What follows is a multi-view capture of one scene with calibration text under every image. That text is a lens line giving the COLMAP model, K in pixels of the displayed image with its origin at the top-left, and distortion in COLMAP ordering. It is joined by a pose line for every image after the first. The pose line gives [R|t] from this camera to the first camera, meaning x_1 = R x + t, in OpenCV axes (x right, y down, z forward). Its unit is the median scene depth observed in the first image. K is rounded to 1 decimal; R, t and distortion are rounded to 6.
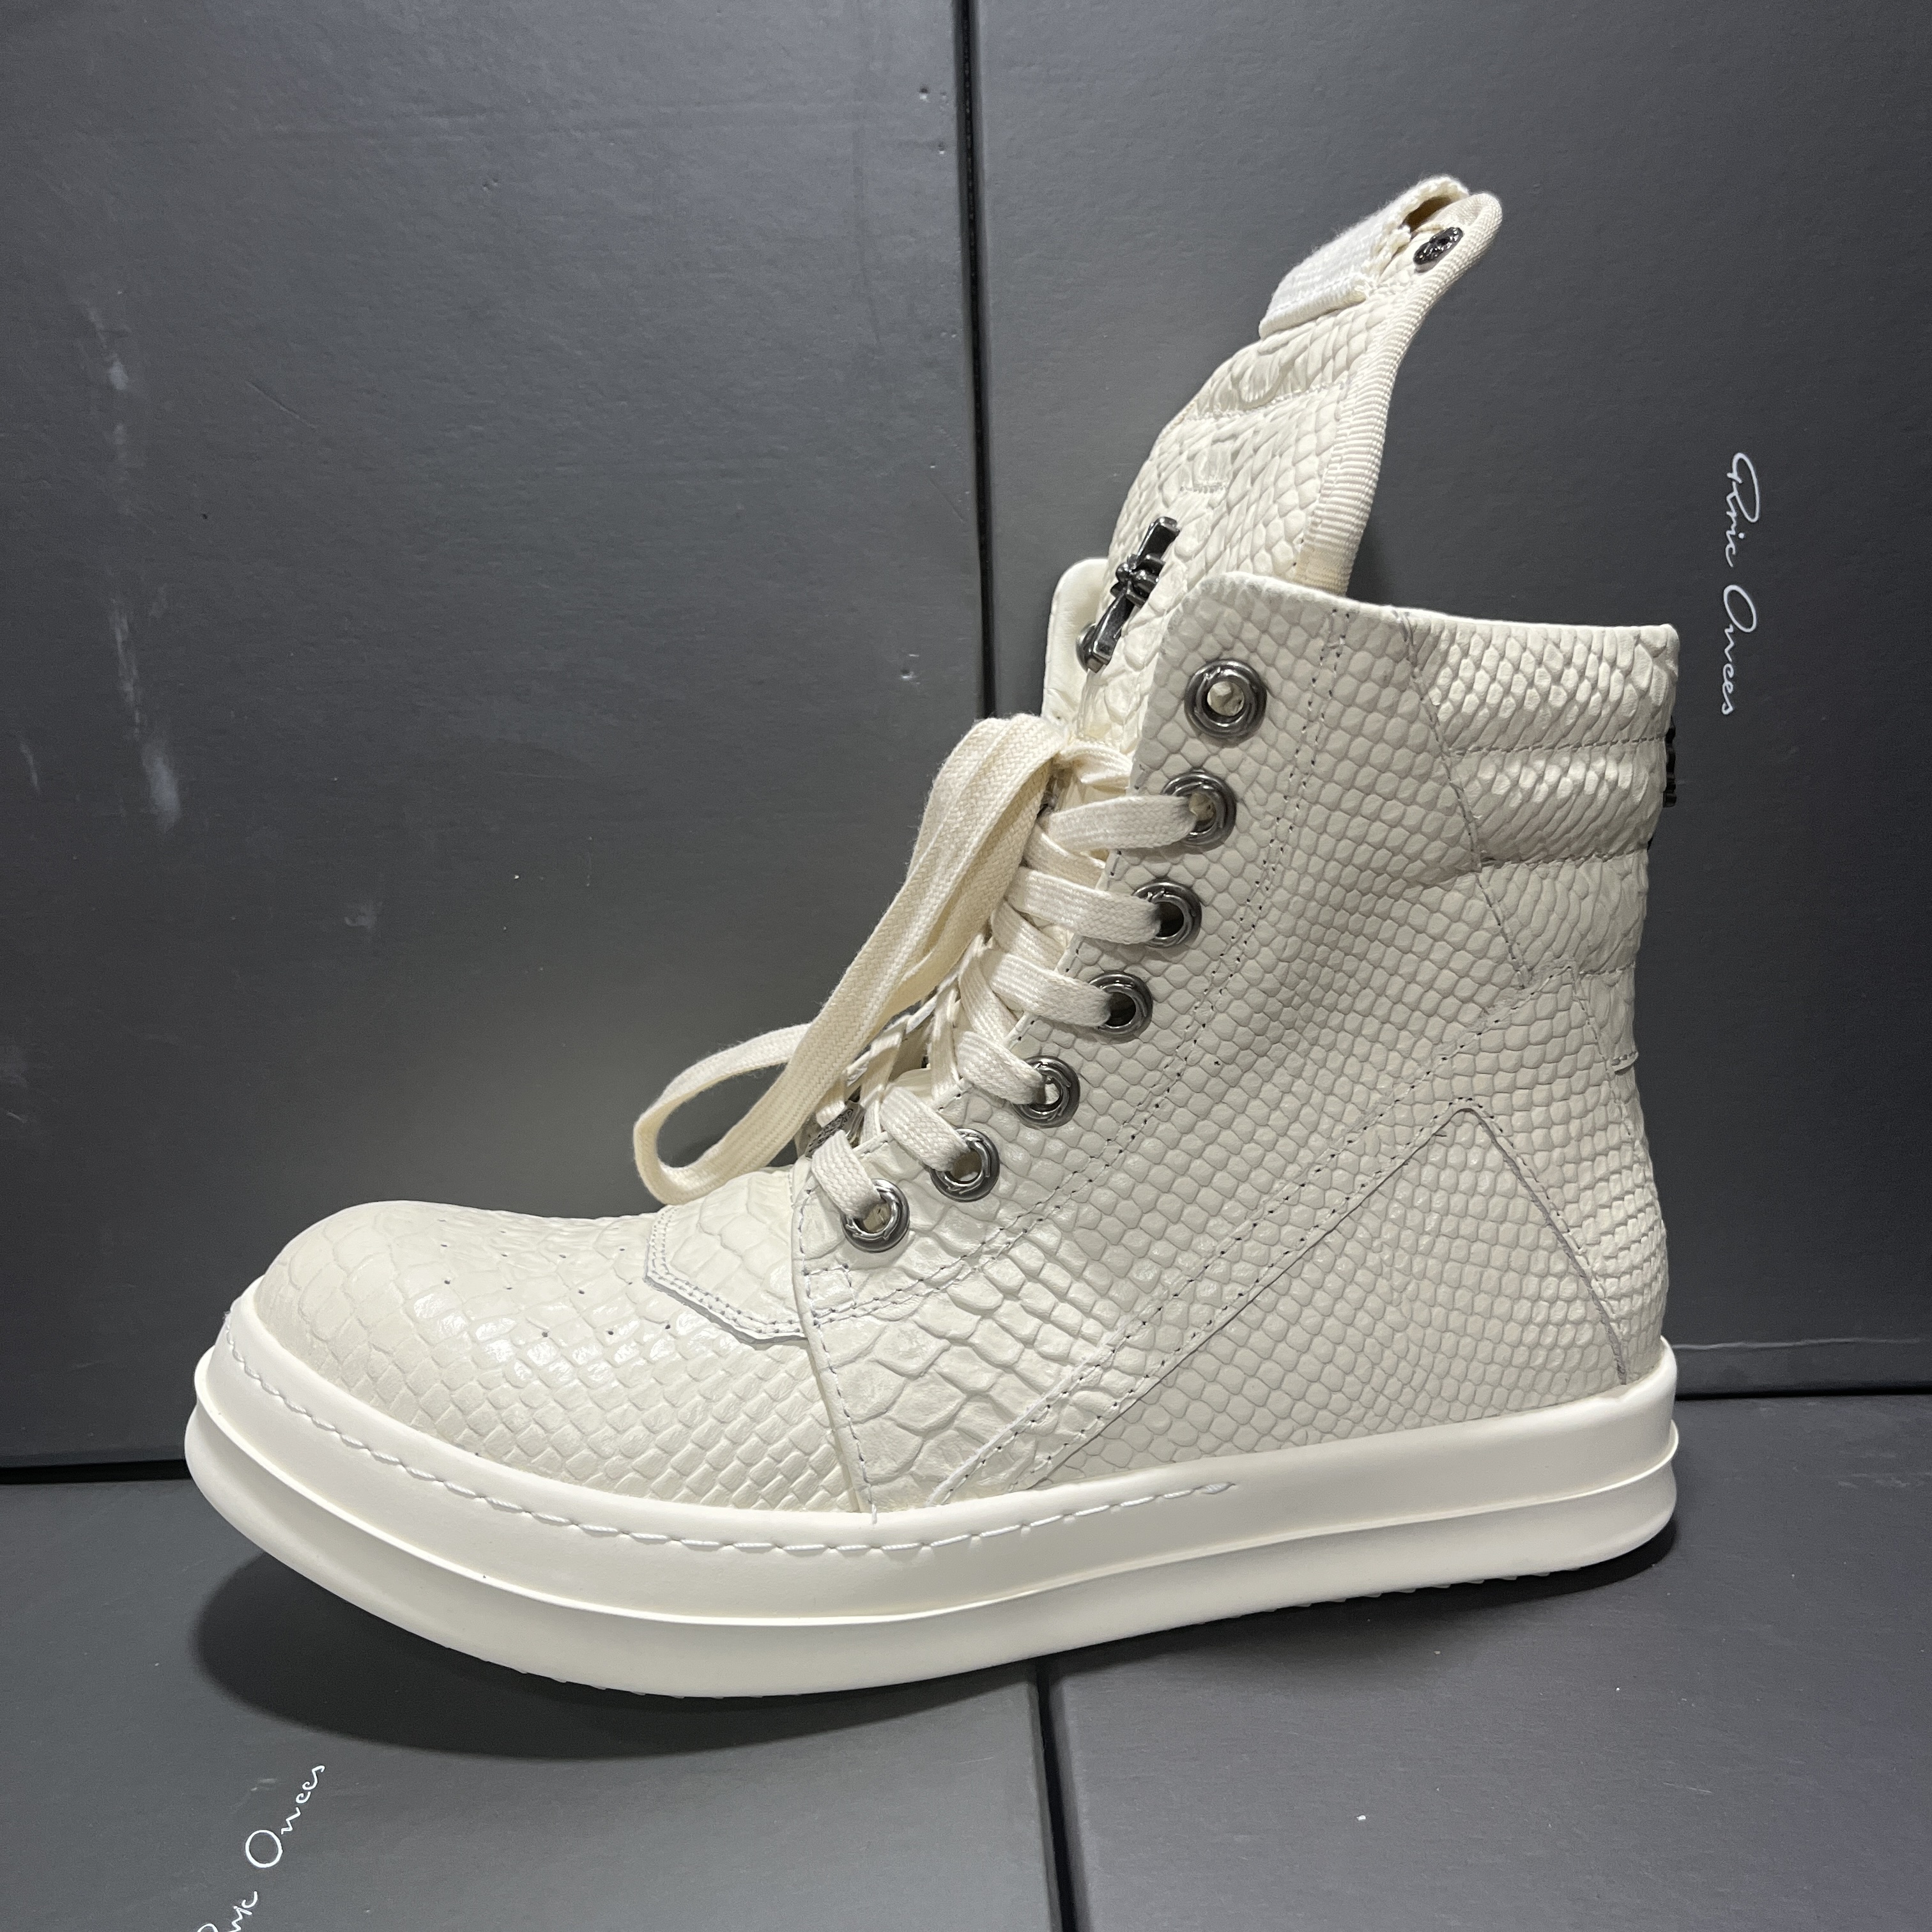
lens RADIAL K [[2004.4, 0, 966.0], [0, 2004.4, 966.0], [0, 0, 1]] dist [0.137765, -0.613380]
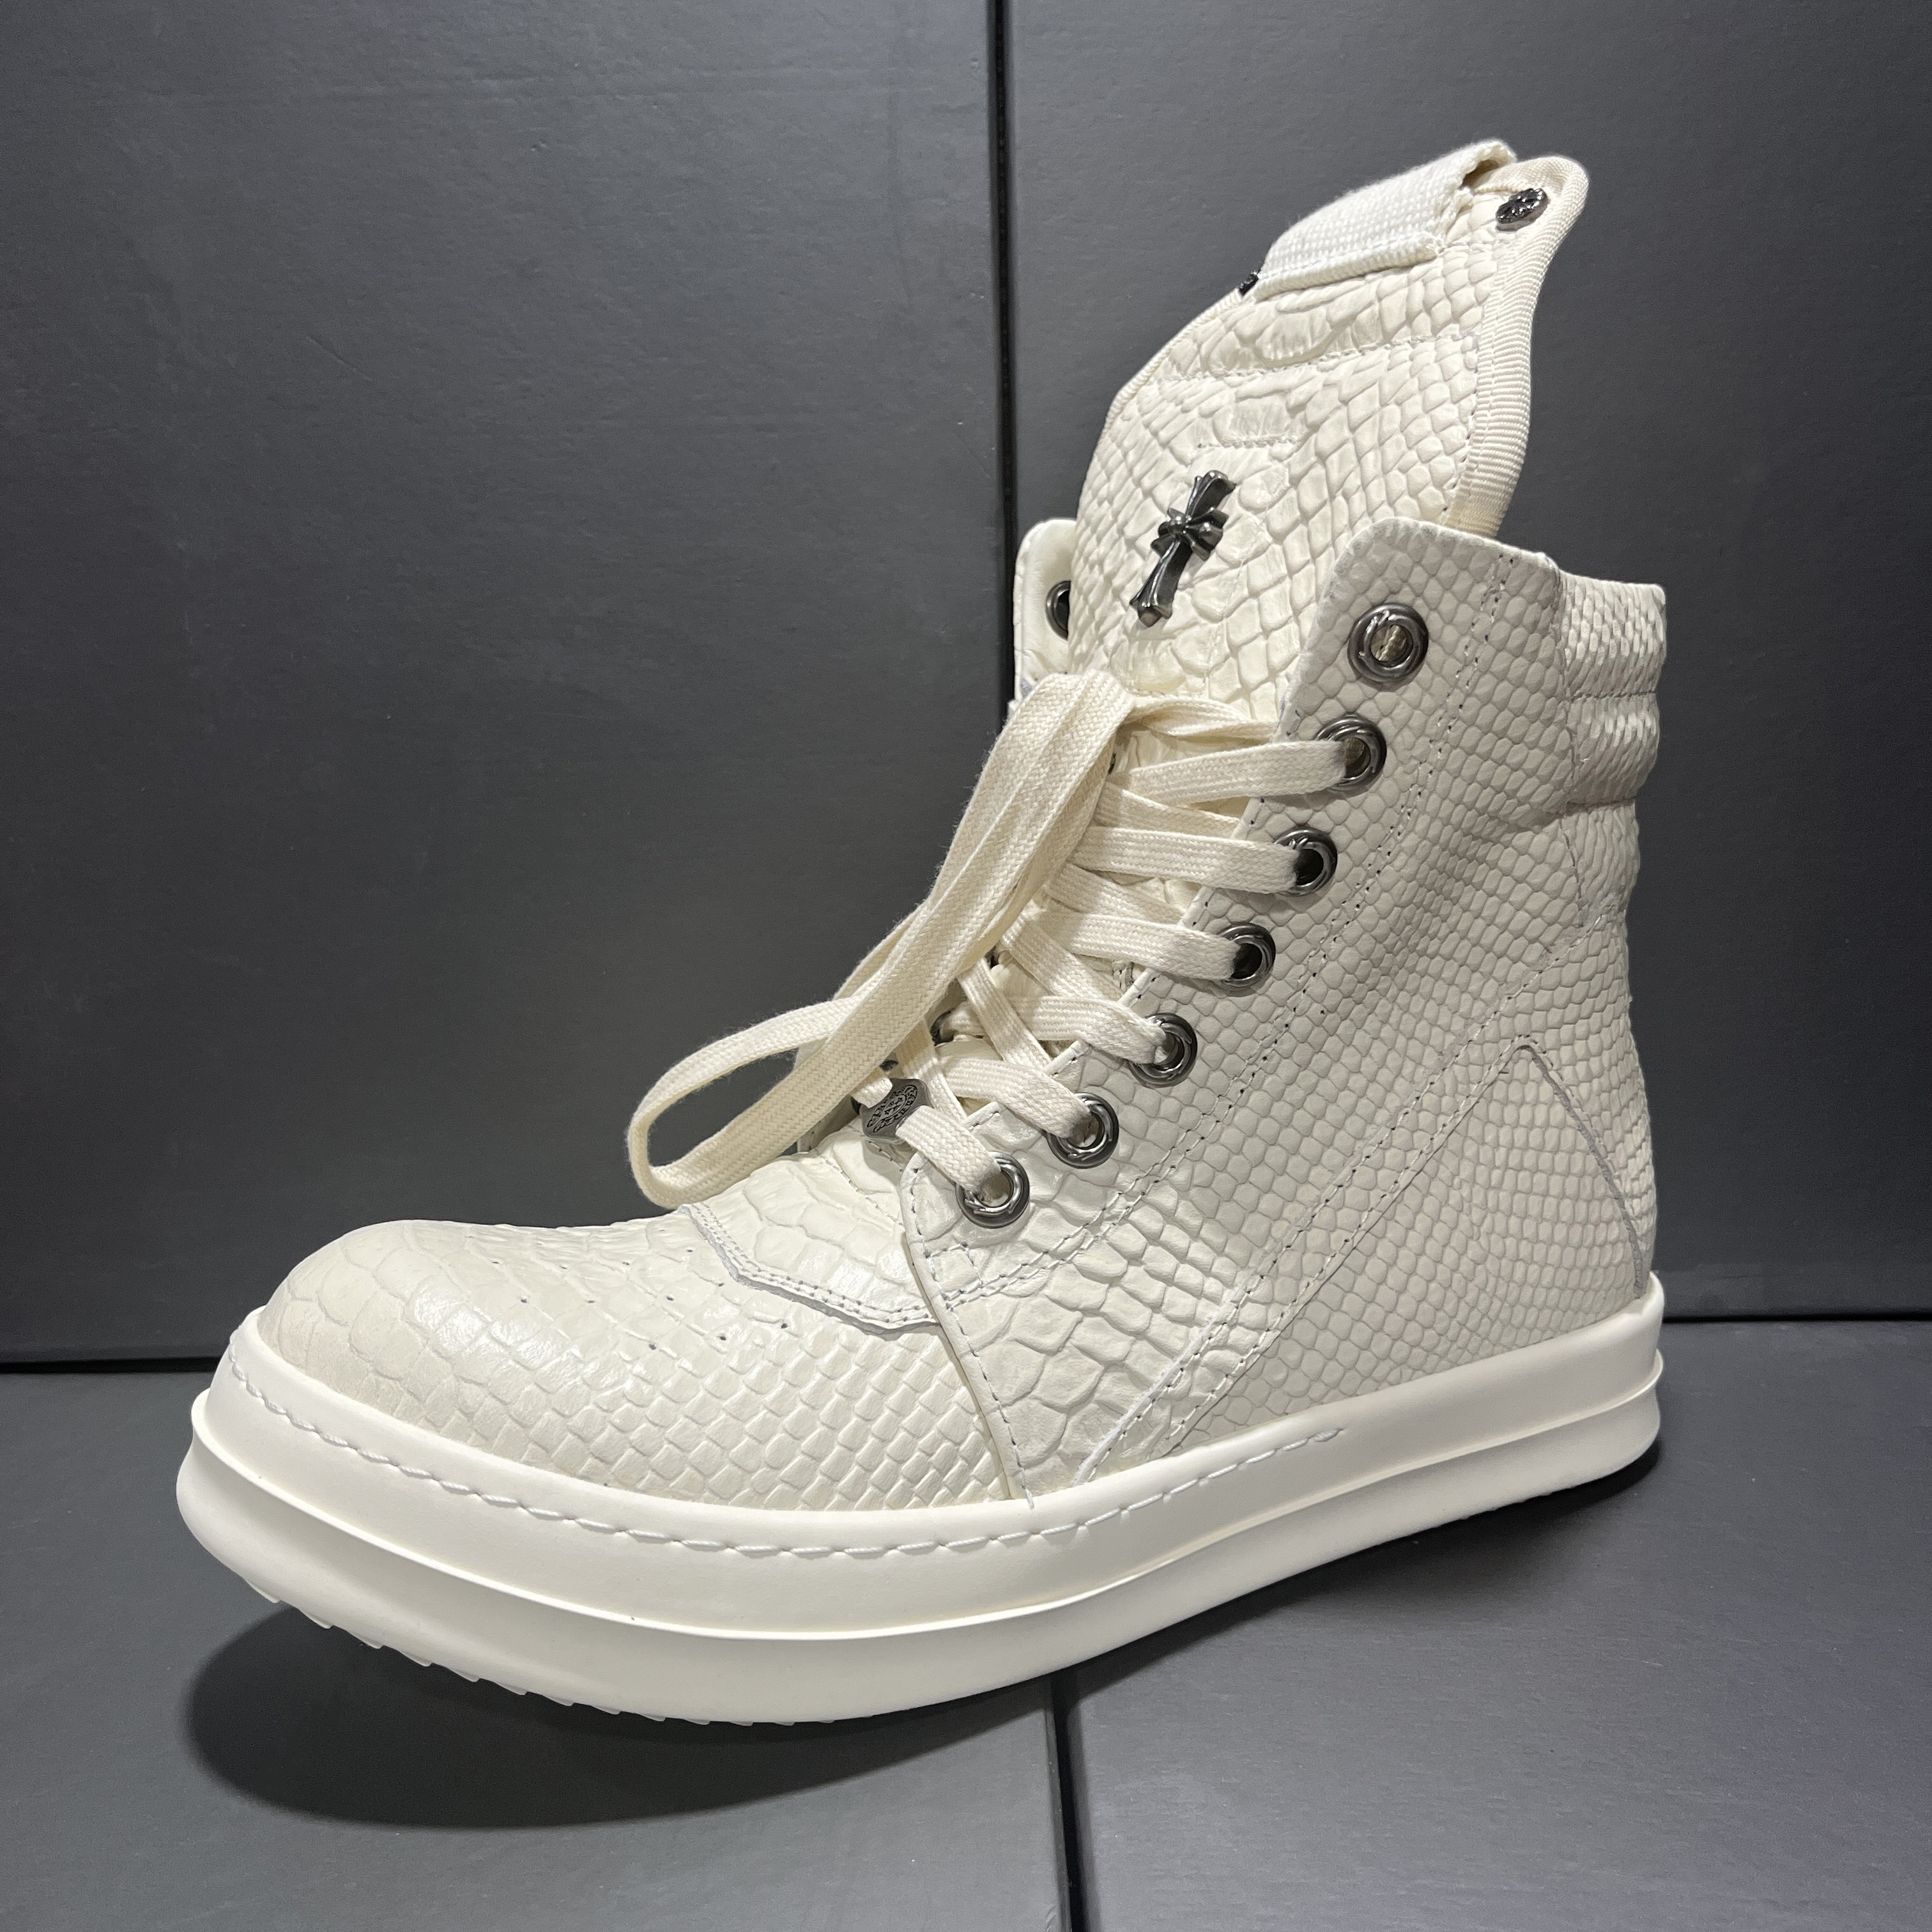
lens RADIAL K [[2004.4, 0, 966.0], [0, 2004.4, 966.0], [0, 0, 1]] dist [0.137765, -0.613380]
pose [[0.956796, -0.042012, 0.287708, -0.333223], [0.043545, 0.999051, 0.001073, 0.016432], [-0.287480, 0.011501, 0.957718, 0.087516]]
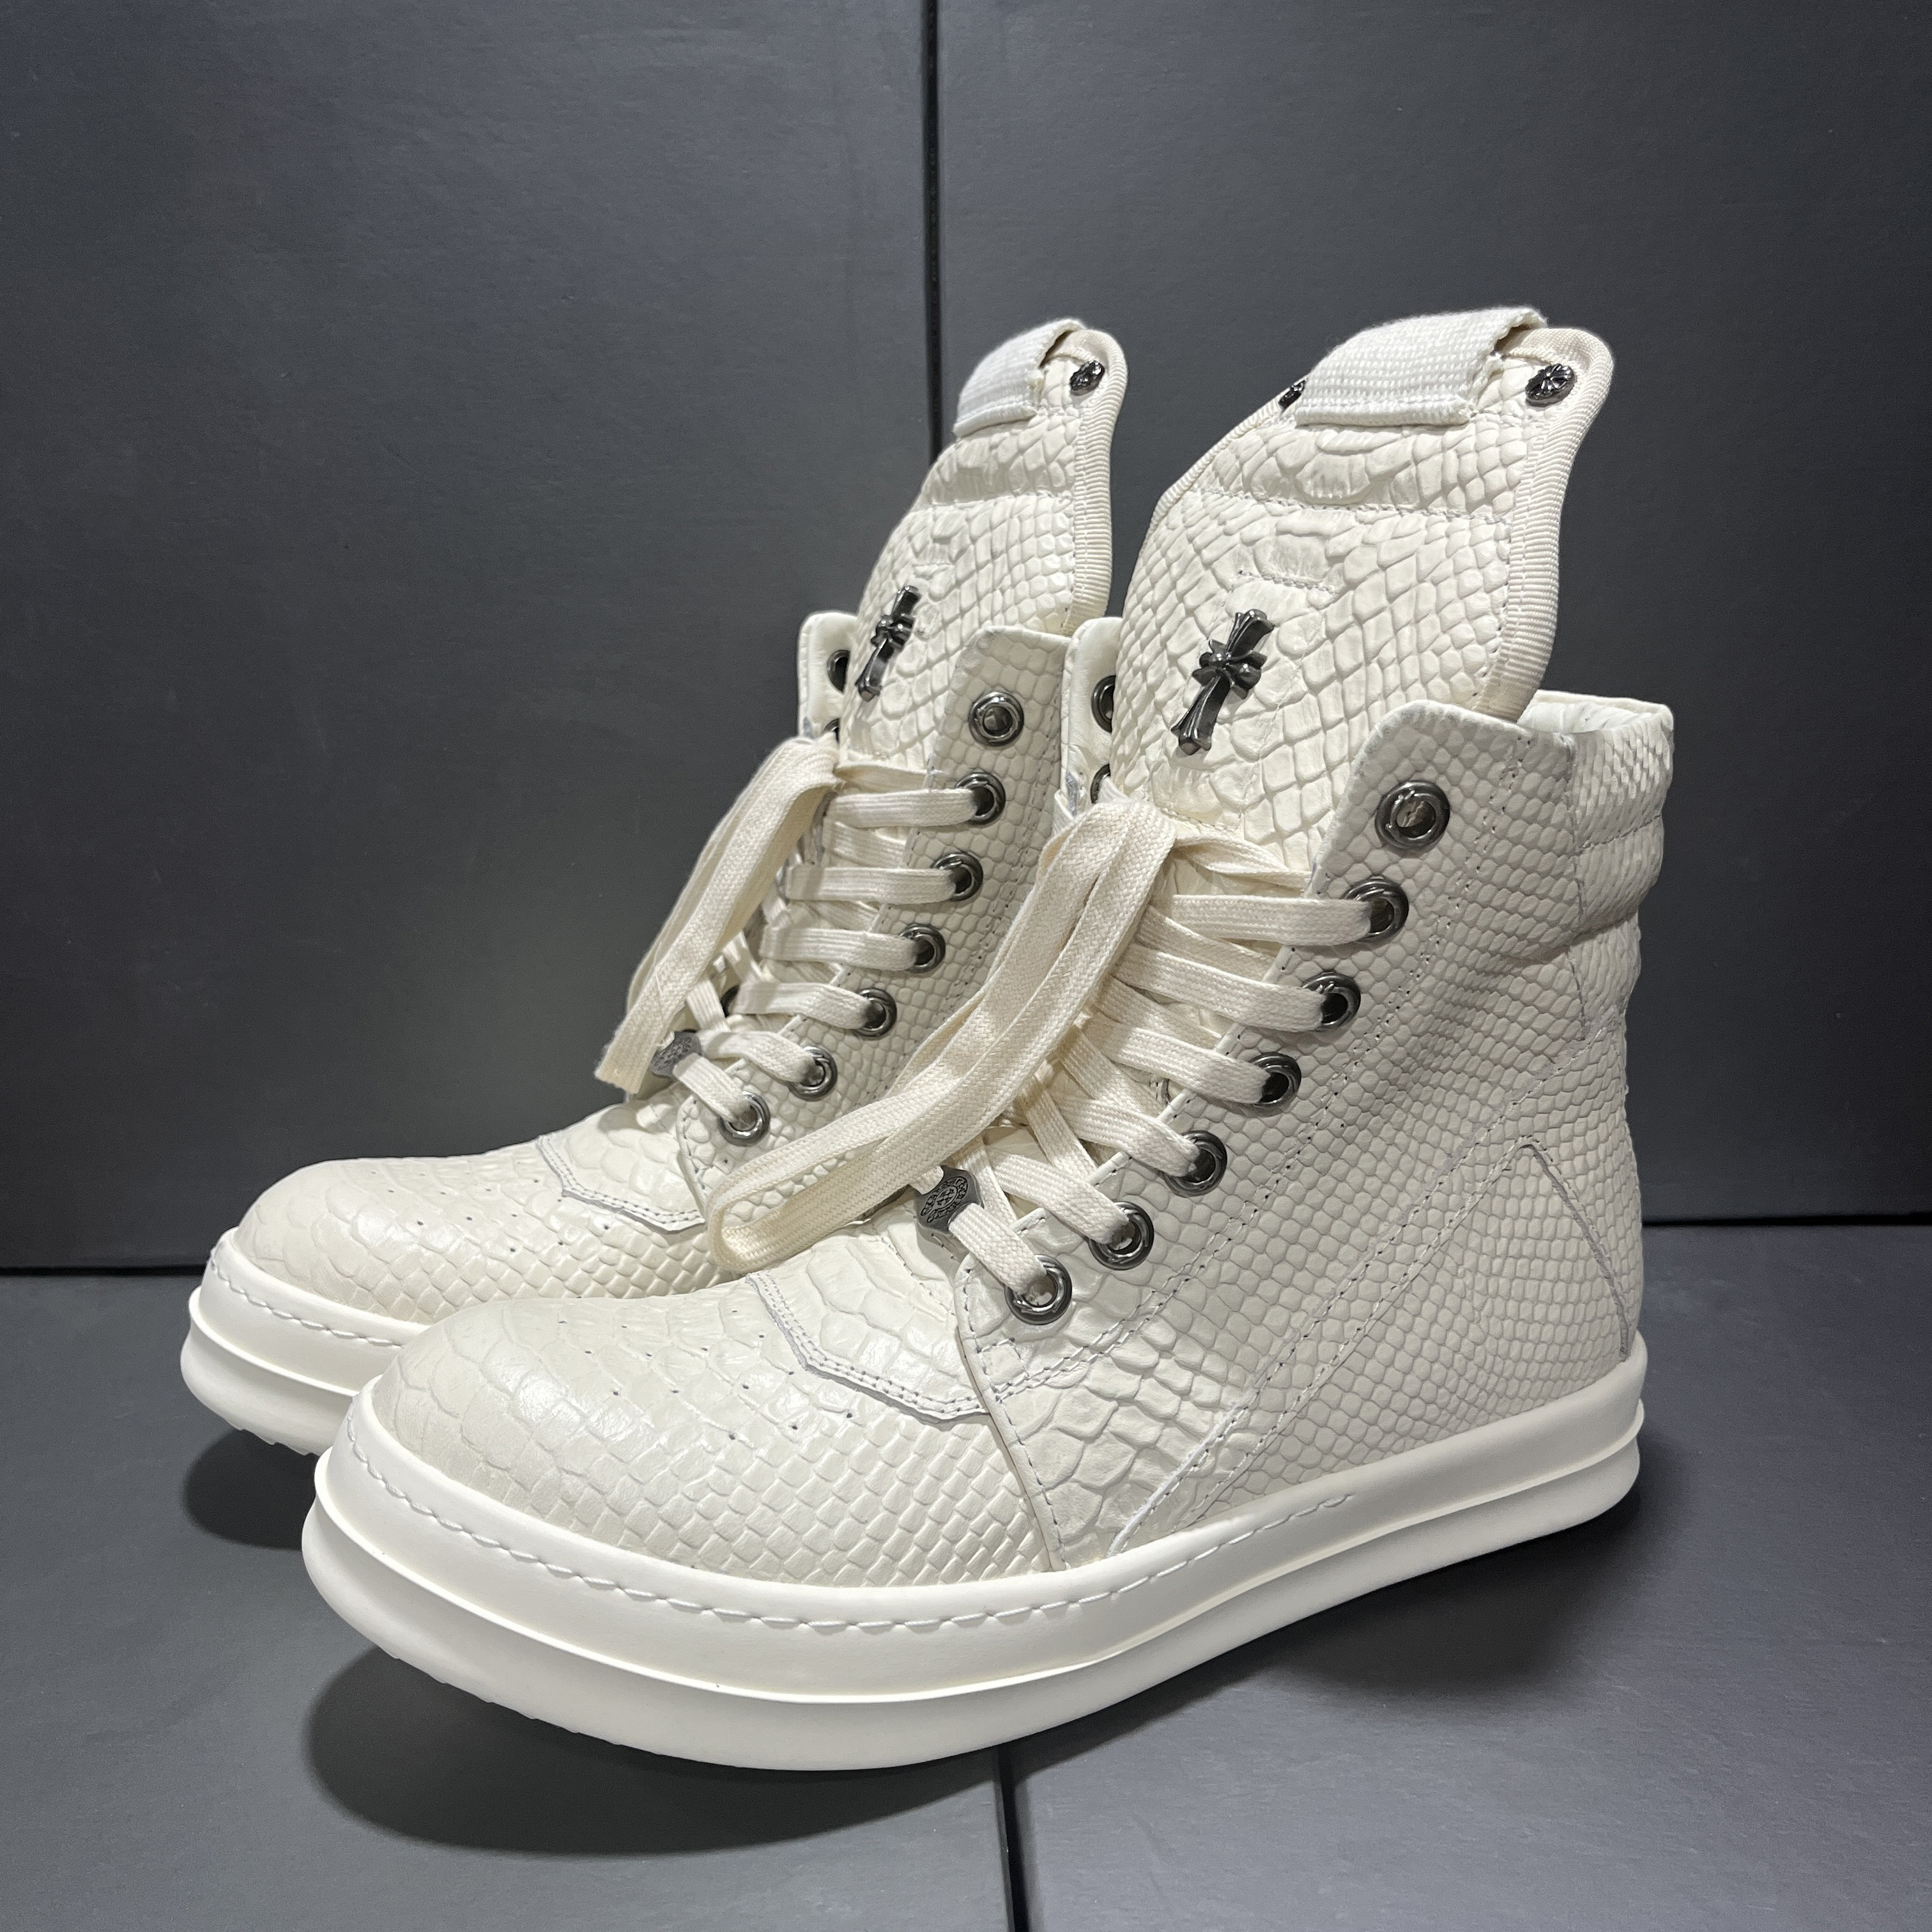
lens RADIAL K [[2019.8, 0, 970.5], [0, 2019.8, 965.6], [0, 0, 1]] dist [0.134164, -0.588035]
pose [[0.957136, -0.051788, 0.284970, -0.378296], [0.030620, 0.996464, 0.078242, -0.130765], [-0.288015, -0.066162, 0.955338, 0.009013]]
